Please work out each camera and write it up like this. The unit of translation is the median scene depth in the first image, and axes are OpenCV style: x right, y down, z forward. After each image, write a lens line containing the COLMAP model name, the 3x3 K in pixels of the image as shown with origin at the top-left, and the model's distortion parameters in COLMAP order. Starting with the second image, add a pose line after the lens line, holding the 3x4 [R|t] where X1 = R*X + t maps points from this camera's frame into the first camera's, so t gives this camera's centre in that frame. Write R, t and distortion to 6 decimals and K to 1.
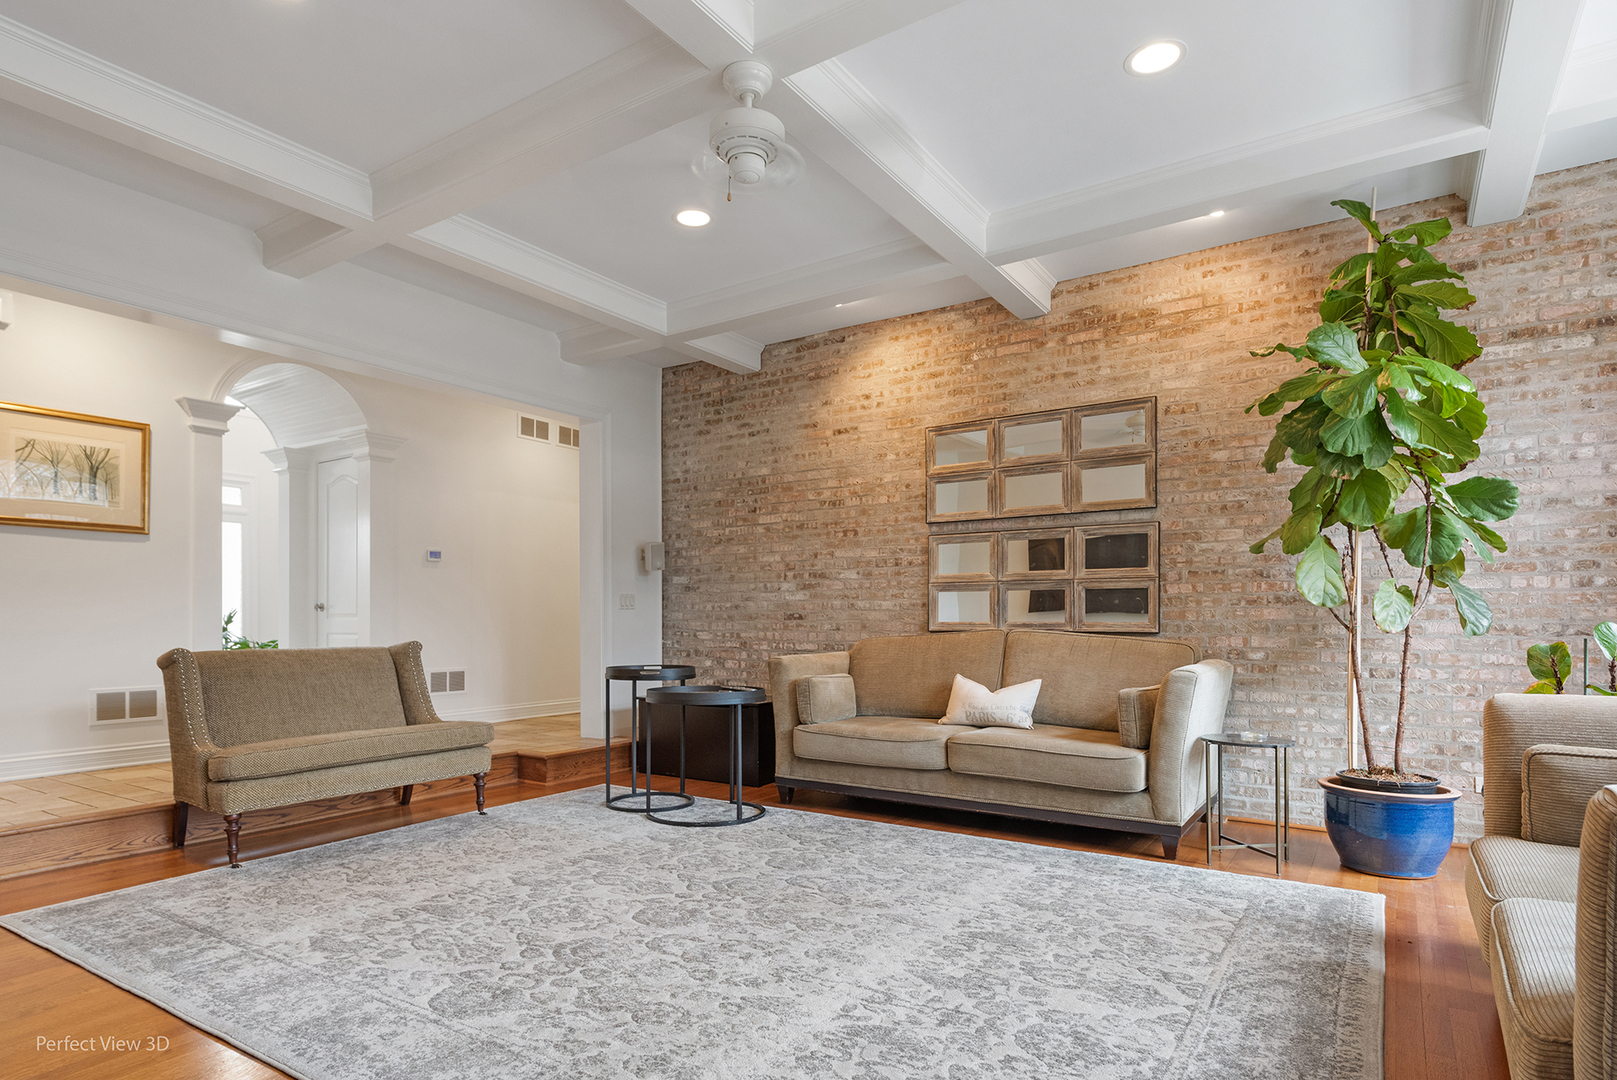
lens RADIAL K [[881.6, 0, 807.2], [0, 881.6, 589.3], [0, 0, 1]] dist [-0.001160, -0.000465]
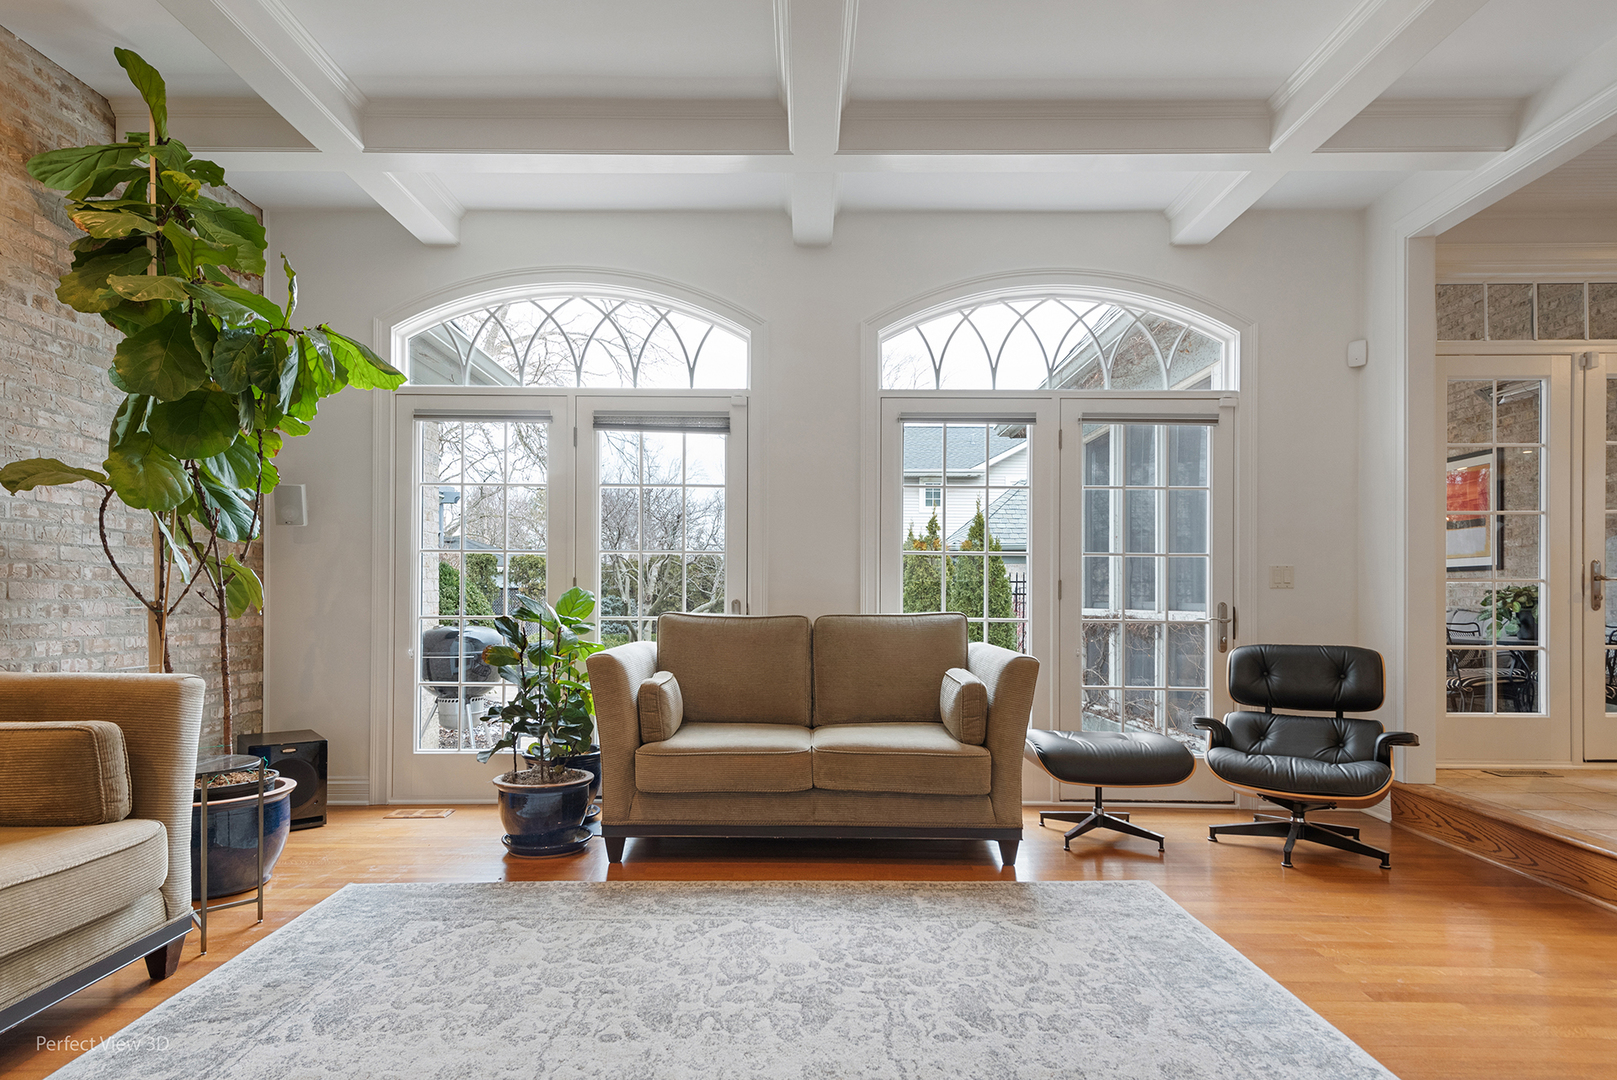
lens RADIAL K [[881.6, 0, 807.2], [0, 881.6, 589.3], [0, 0, 1]] dist [-0.001160, -0.000465]
pose [[-0.545859, 0.001528, 0.837876, -0.417966], [-0.033813, 0.999144, -0.023850, 0.027358], [-0.837195, -0.041350, -0.545340, 1.068728]]
